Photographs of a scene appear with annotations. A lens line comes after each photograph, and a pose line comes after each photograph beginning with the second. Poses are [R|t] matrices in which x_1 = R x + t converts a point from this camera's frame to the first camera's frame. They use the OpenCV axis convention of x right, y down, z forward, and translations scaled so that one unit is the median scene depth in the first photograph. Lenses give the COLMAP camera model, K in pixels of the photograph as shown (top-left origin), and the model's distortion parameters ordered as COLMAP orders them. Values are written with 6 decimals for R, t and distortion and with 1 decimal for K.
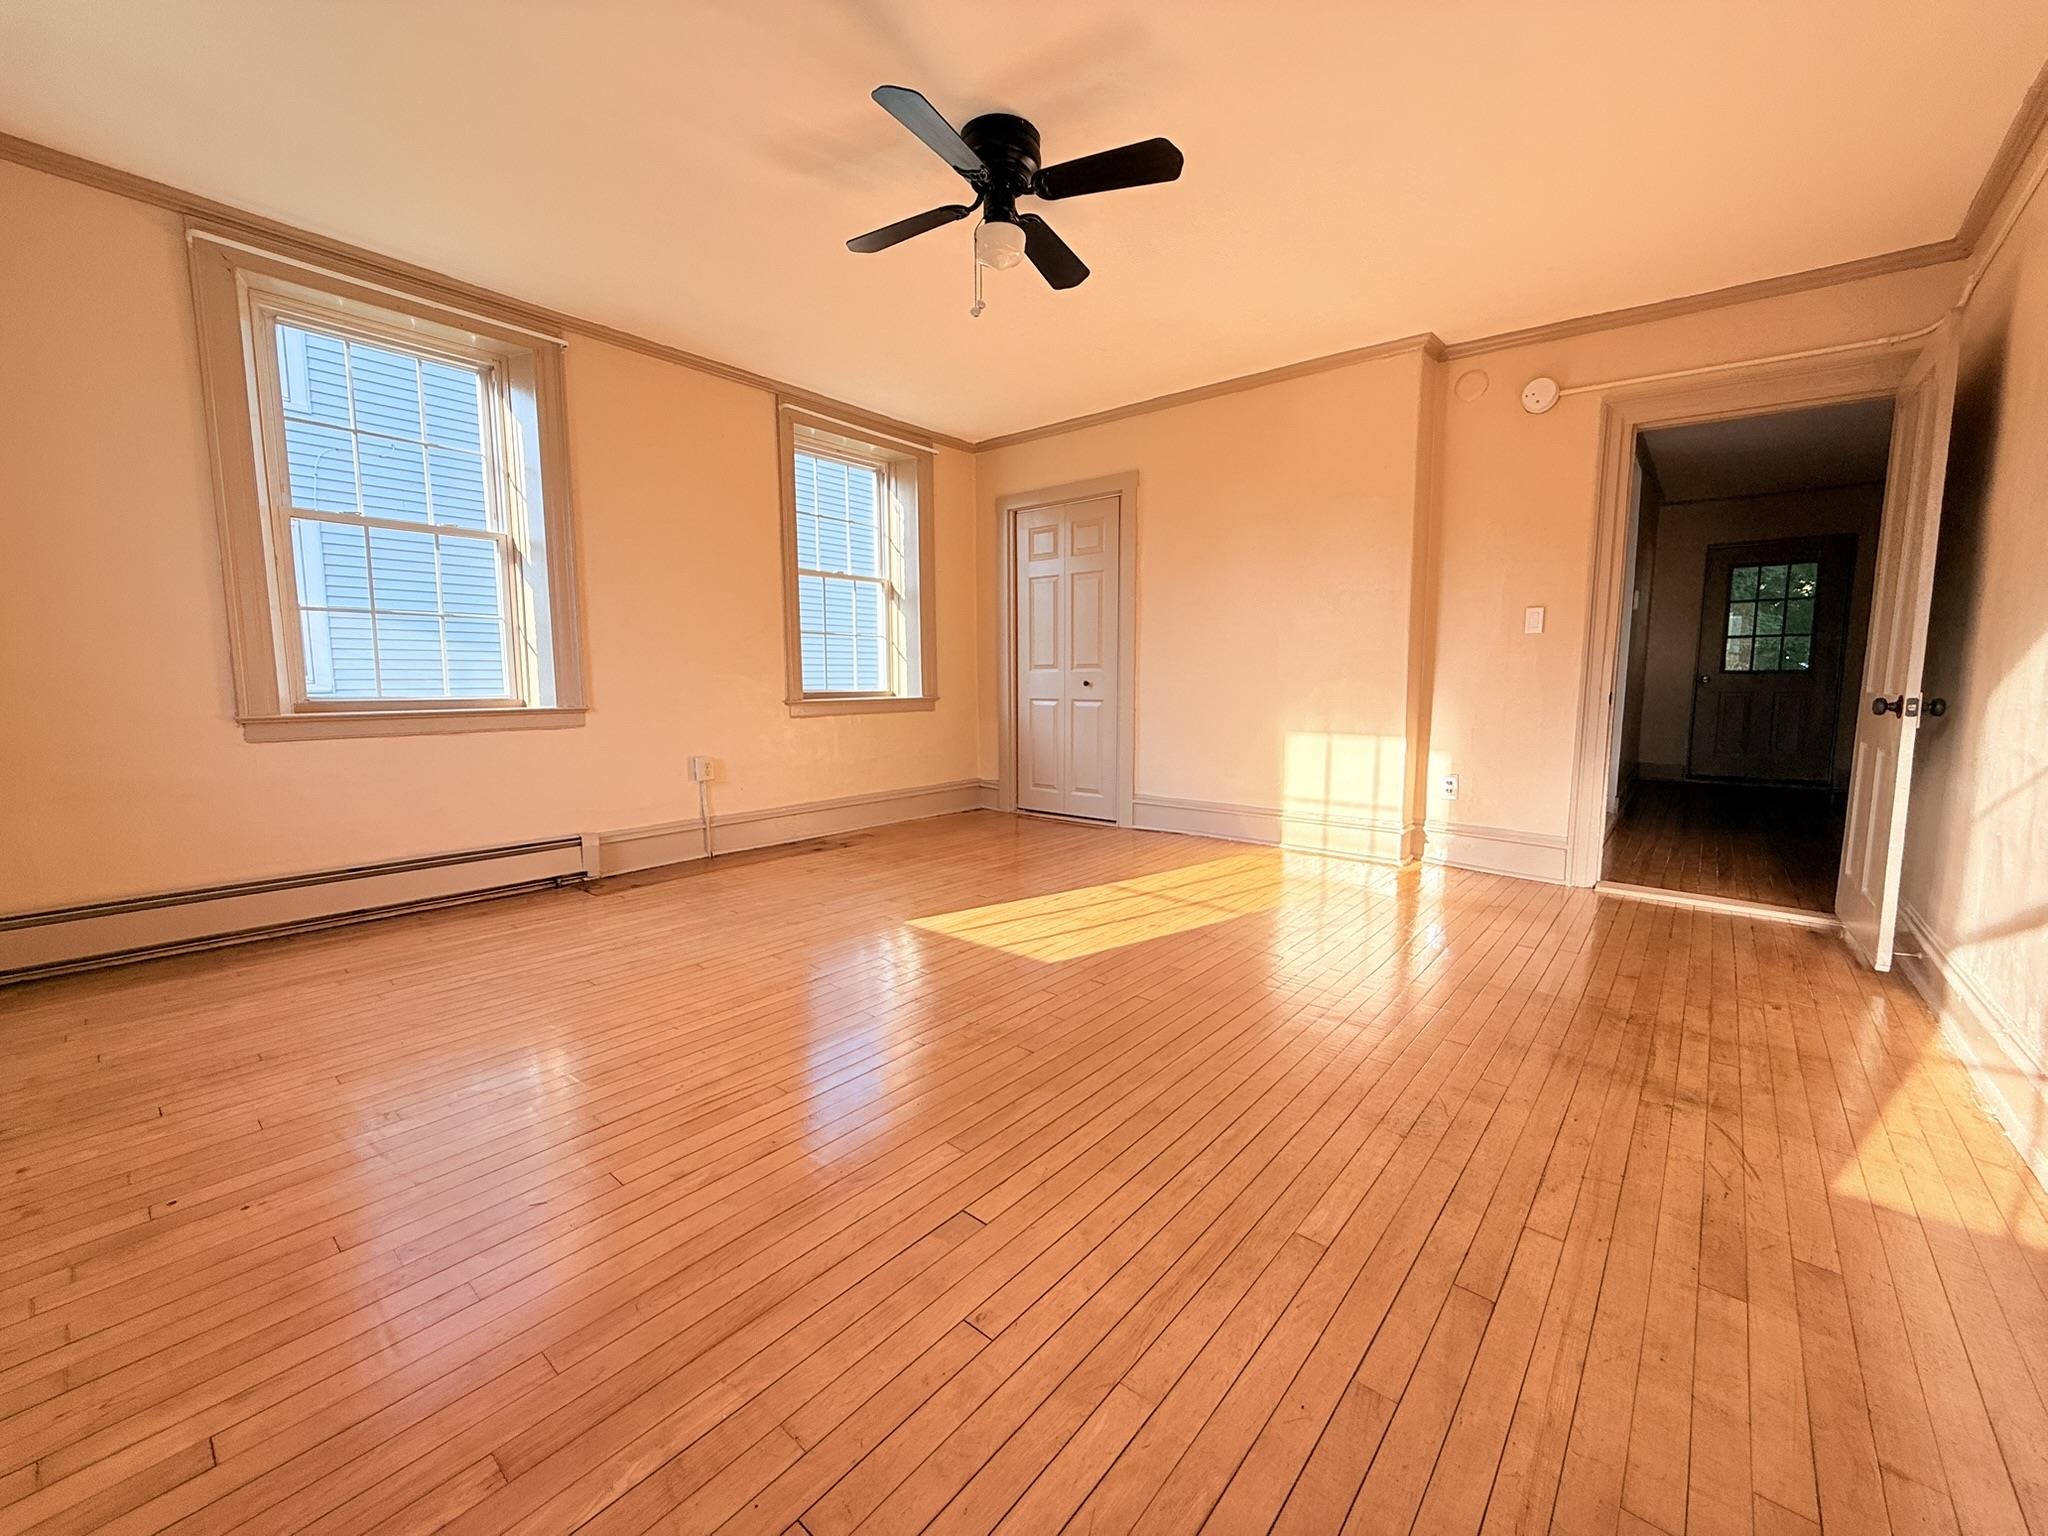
lens RADIAL K [[812.7, 0, 1019.8], [0, 812.7, 769.7], [0, 0, 1]] dist [-0.000519, -0.000595]
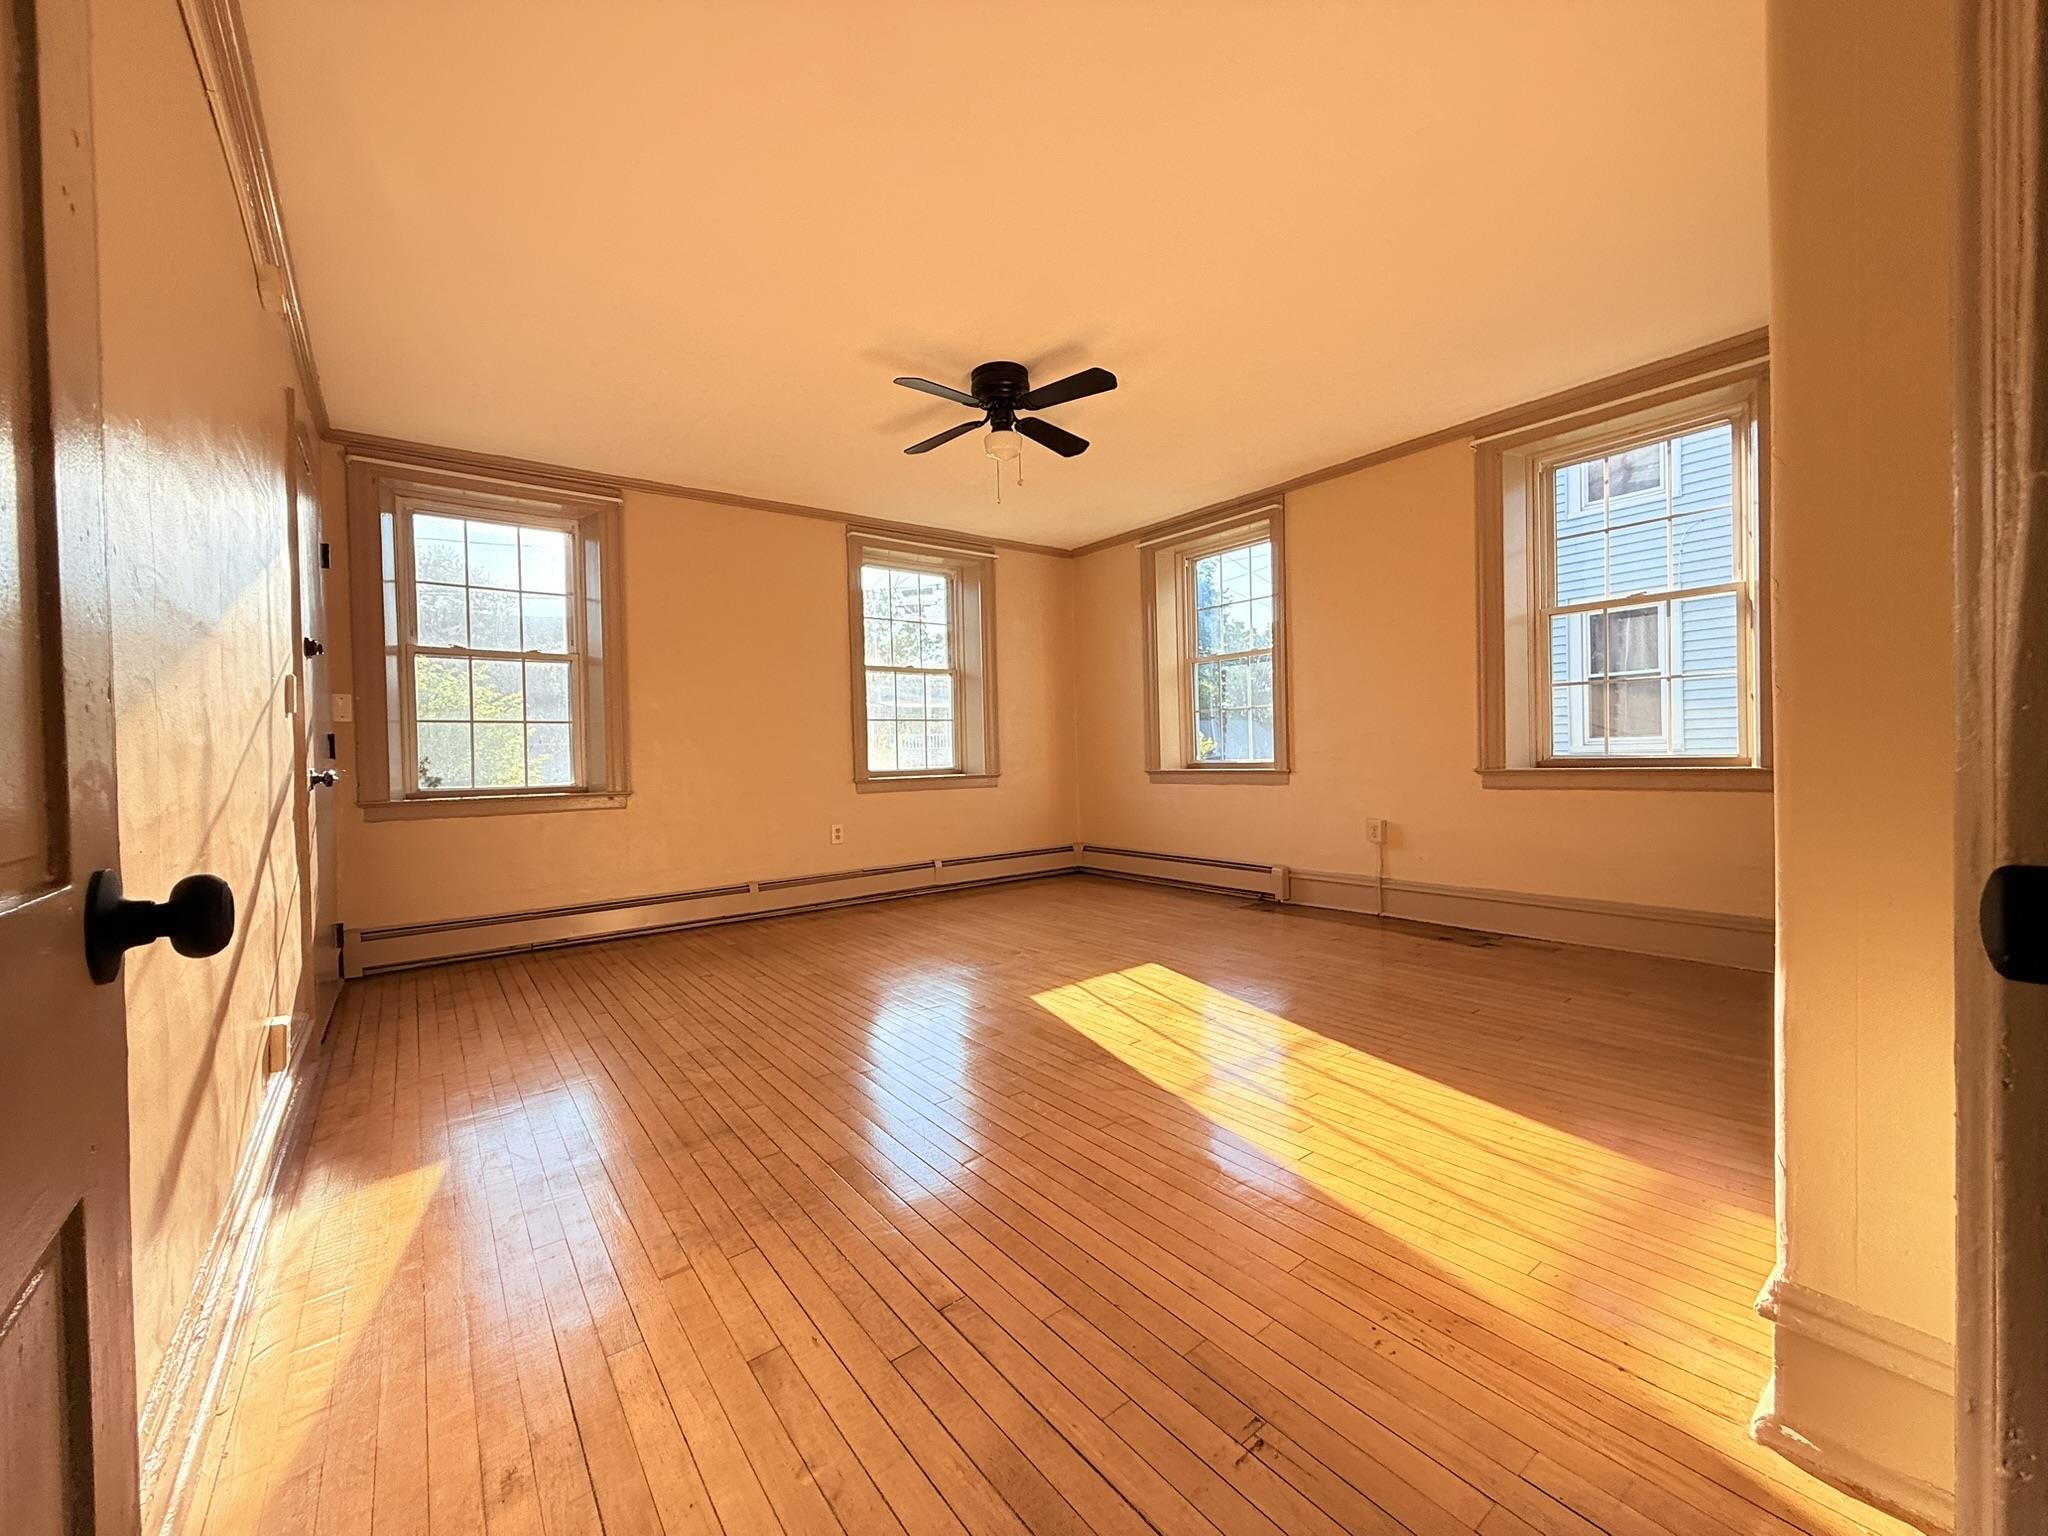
lens RADIAL K [[812.7, 0, 1019.3], [0, 812.7, 767.8], [0, 0, 1]] dist [-0.000519, -0.000595]
pose [[-0.211268, 0.023929, -0.977135, 0.848548], [-0.083006, 0.995650, 0.042329, -0.101381], [0.973897, 0.090050, -0.208363, 0.863531]]
